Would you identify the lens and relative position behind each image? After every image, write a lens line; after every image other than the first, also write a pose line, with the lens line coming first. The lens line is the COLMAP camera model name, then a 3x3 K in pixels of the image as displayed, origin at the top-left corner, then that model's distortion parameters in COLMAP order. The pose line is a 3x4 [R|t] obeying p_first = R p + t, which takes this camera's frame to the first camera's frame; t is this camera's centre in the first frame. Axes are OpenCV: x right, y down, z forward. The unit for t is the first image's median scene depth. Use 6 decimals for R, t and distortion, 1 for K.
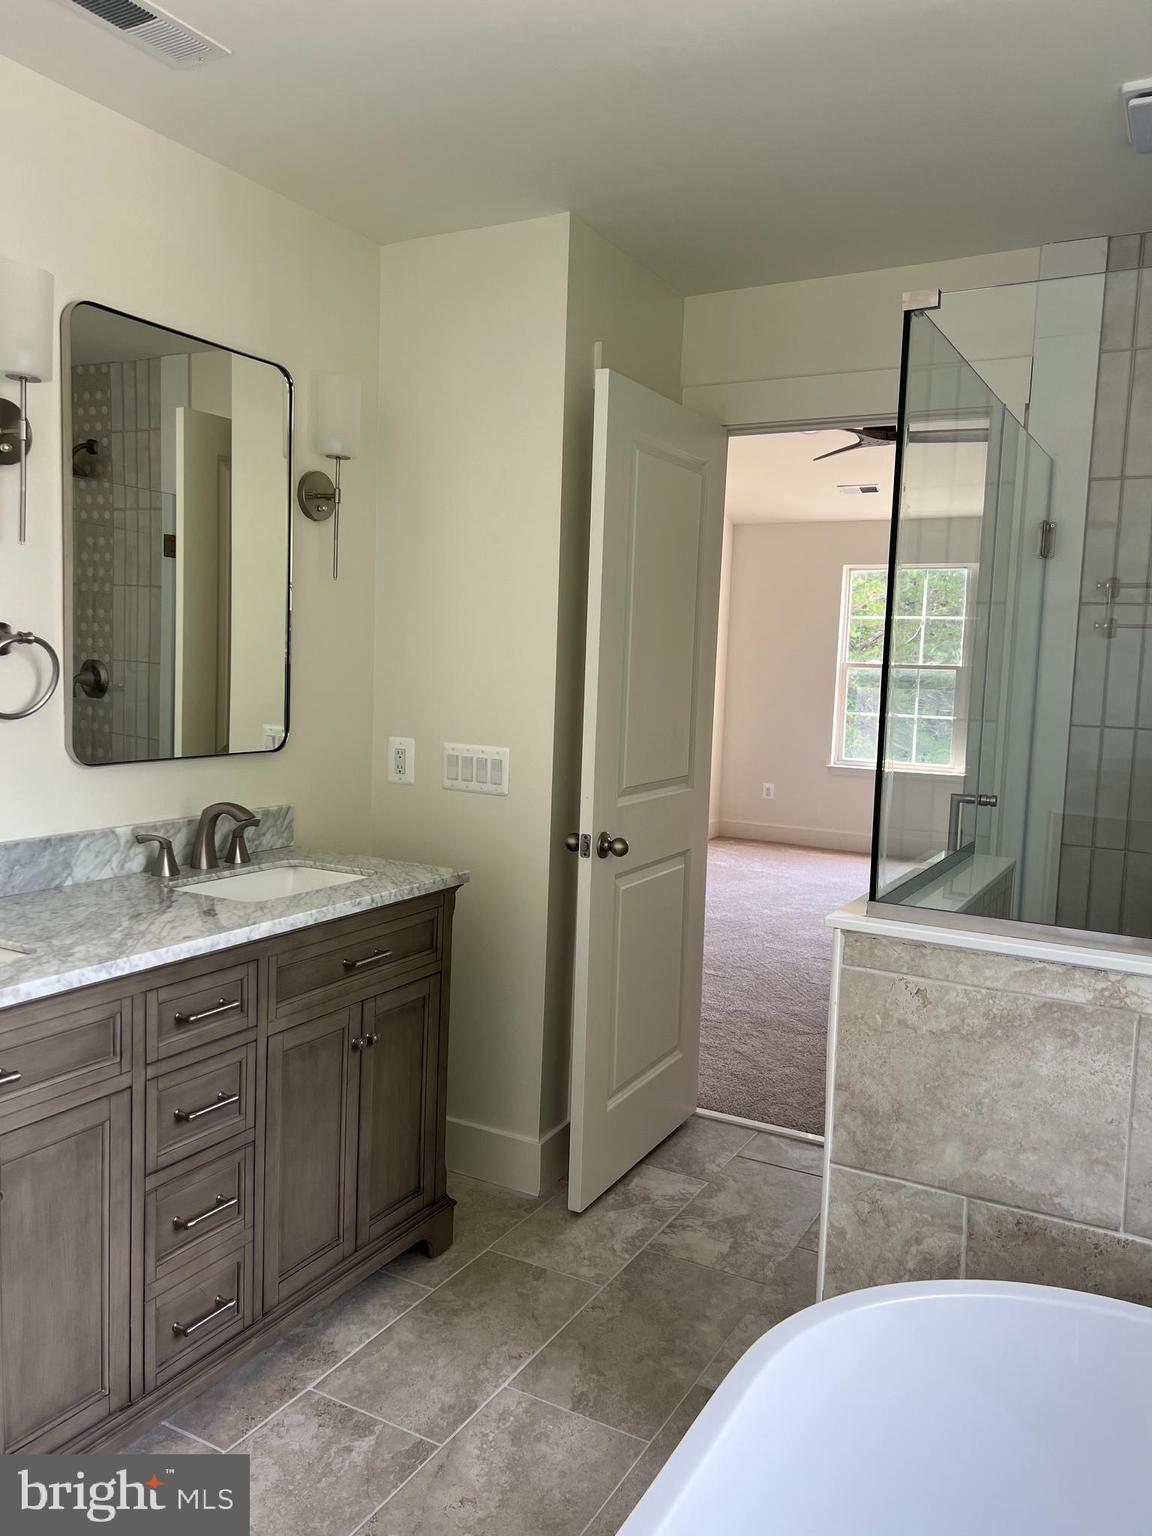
lens RADIAL K [[1160.4, 0, 577.4], [0, 1160.4, 756.9], [0, 0, 1]] dist [0.055125, -0.056570]
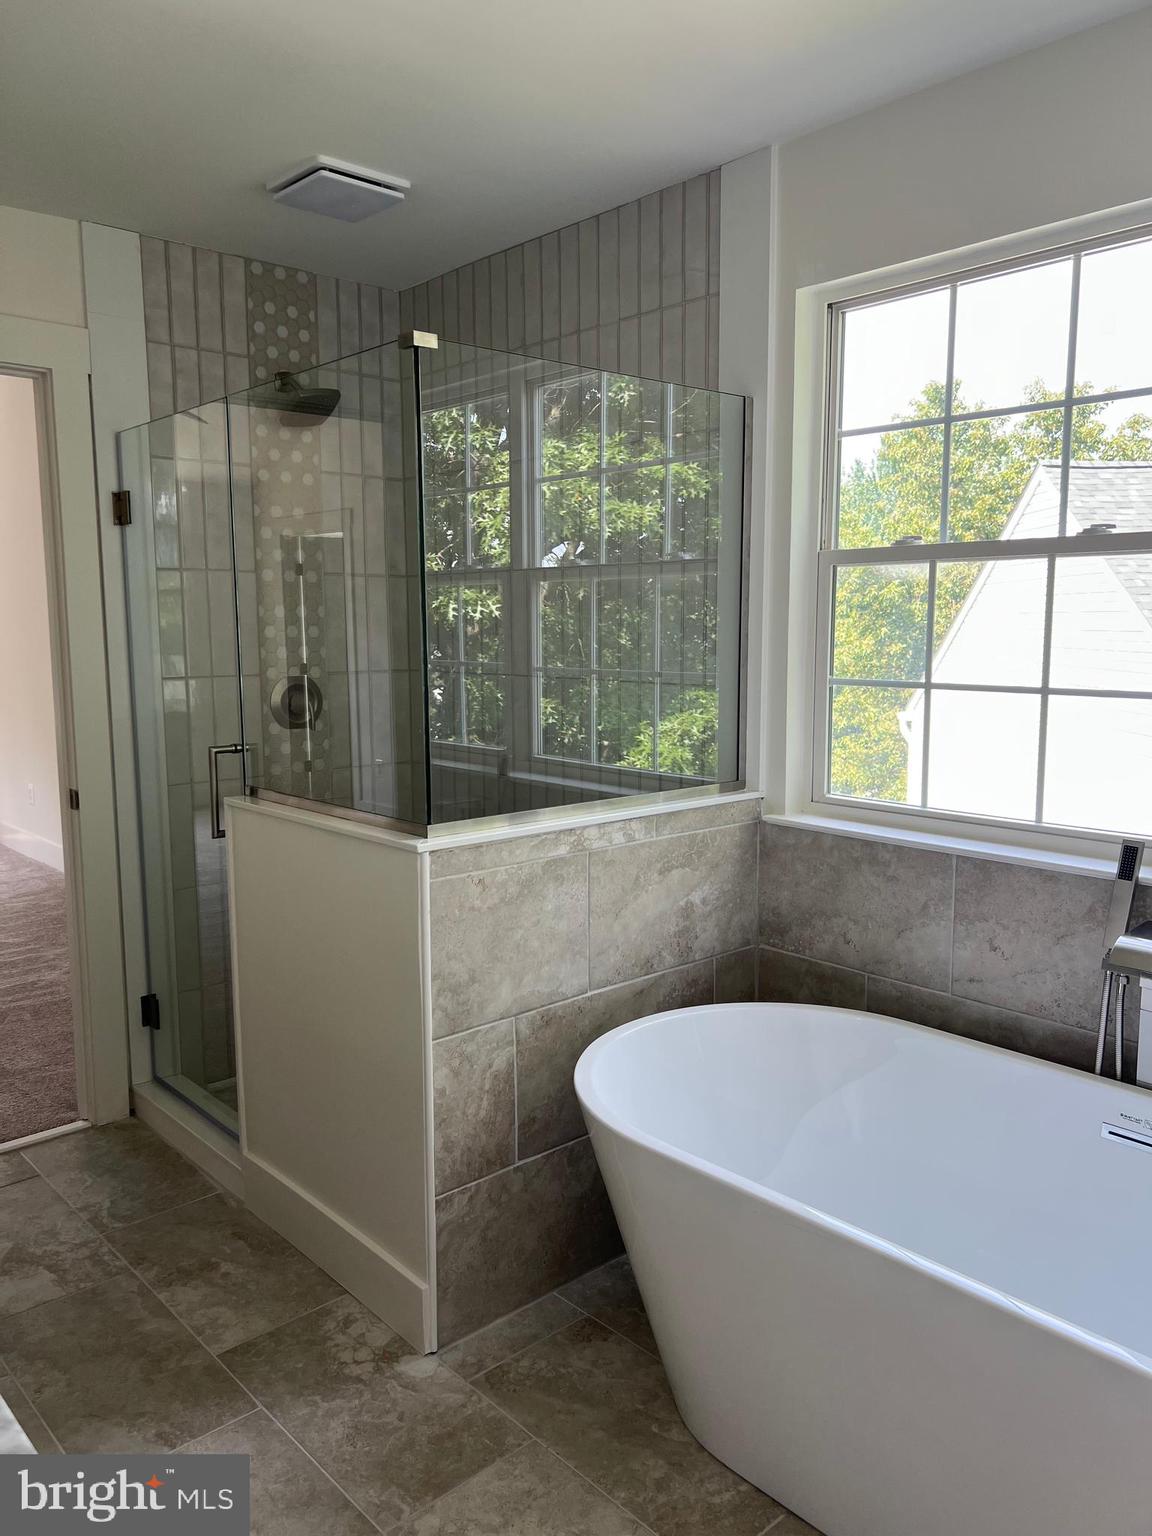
lens RADIAL K [[1160.4, 0, 561.8], [0, 1160.4, 768.6], [0, 0, 1]] dist [0.055125, -0.056570]
pose [[0.313016, -0.146641, 0.938359, -0.721462], [0.095028, 0.987886, 0.122681, -0.061219], [-0.944982, 0.050769, 0.323159, 0.395841]]
